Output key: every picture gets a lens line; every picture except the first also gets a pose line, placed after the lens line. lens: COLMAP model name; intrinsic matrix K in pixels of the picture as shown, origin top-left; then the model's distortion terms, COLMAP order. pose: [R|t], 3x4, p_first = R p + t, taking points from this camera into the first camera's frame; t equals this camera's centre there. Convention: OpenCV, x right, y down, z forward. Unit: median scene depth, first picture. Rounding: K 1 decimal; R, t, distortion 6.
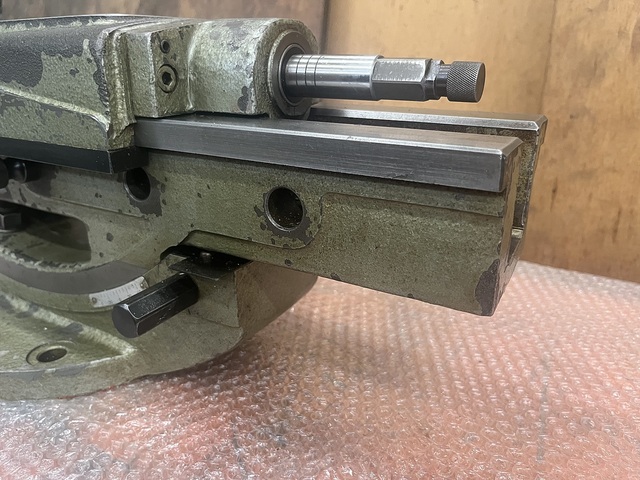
lens RADIAL K [[501.2, 0, 320.0], [0, 501.2, 240.0], [0, 0, 1]] dist [0.050419, -0.094540]
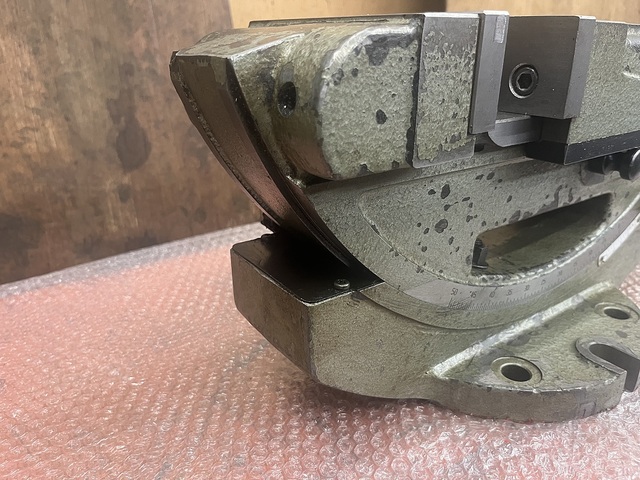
lens RADIAL K [[501.2, 0, 320.0], [0, 501.2, 240.0], [0, 0, 1]] dist [0.050419, -0.094540]
pose [[0.424076, -0.335993, 0.840992, -2.004245], [0.323540, 0.923556, 0.205832, -0.447520], [-0.845861, 0.184807, 0.500365, 1.113097]]
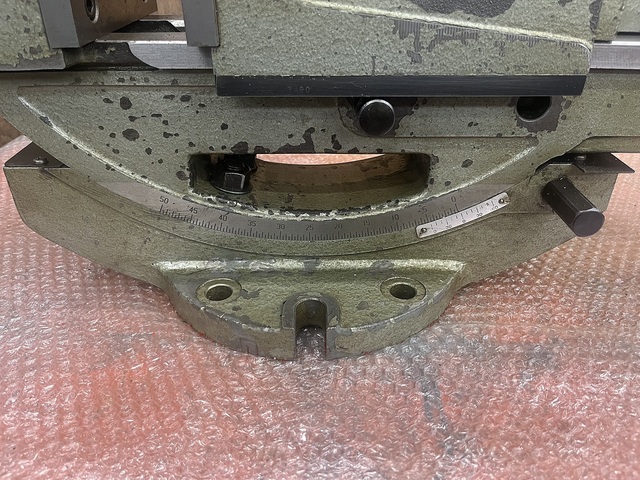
lens RADIAL K [[501.2, 0, 320.0], [0, 501.2, 240.0], [0, 0, 1]] dist [0.050419, -0.094540]
pose [[0.866381, -0.253905, 0.430019, -1.259268], [0.176573, 0.961229, 0.211805, -0.138549], [-0.467125, -0.107574, 0.877623, 0.218626]]
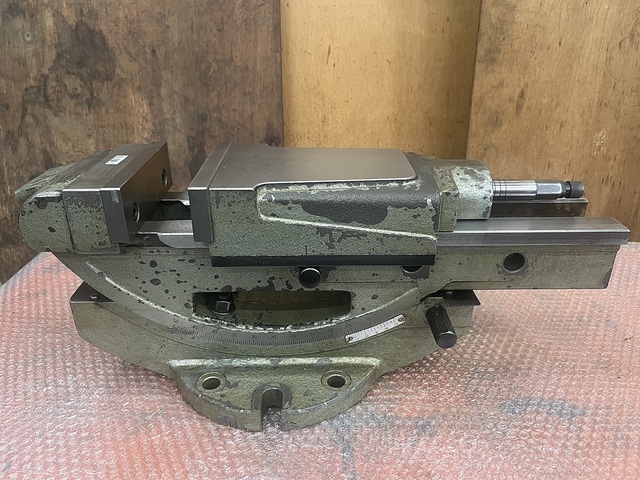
lens RADIAL K [[501.2, 0, 320.0], [0, 501.2, 240.0], [0, 0, 1]] dist [0.050419, -0.094540]
pose [[0.861863, -0.219559, 0.457150, -1.352719], [0.181425, 0.975254, 0.126351, -0.448946], [-0.473579, -0.025959, 0.880369, -0.349851]]
